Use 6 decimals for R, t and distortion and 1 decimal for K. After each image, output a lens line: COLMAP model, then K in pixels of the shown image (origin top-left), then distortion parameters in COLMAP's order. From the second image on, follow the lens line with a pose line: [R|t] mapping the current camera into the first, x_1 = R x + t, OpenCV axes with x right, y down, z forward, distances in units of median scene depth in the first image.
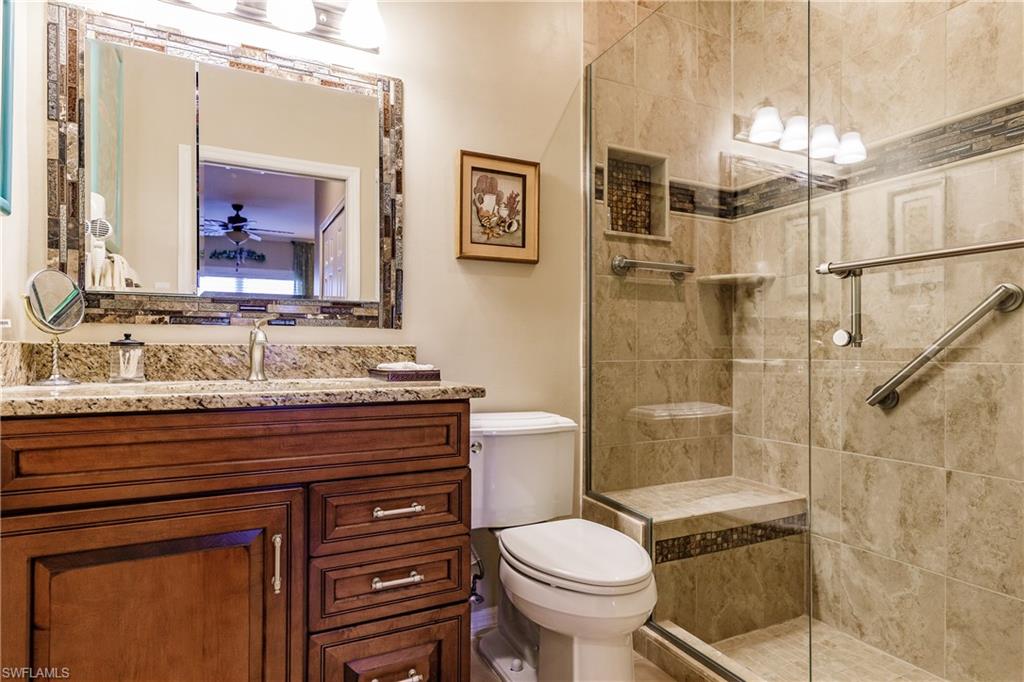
lens RADIAL K [[566.1, 0, 516.4], [0, 566.1, 347.5], [0, 0, 1]] dist [0.004503, 0.001724]
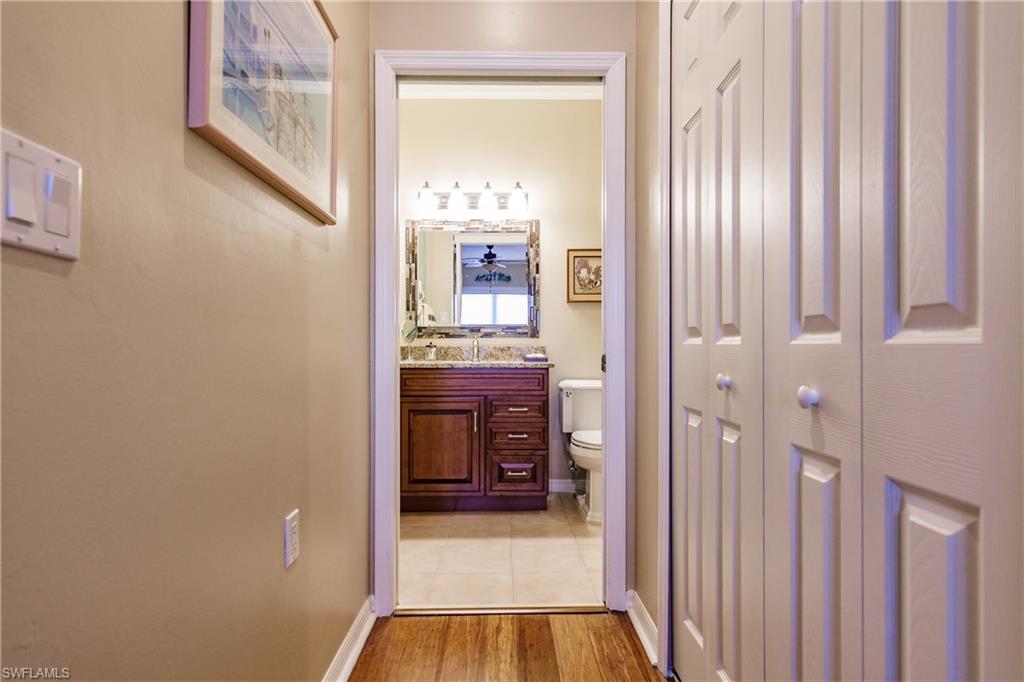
lens RADIAL K [[566.1, 0, 511.0], [0, 566.1, 342.7], [0, 0, 1]] dist [0.004503, 0.001724]
pose [[0.902309, -0.007096, -0.431032, 0.740942], [0.005711, 0.999974, -0.004509, -0.007822], [0.431052, 0.001607, 0.902326, -1.145470]]
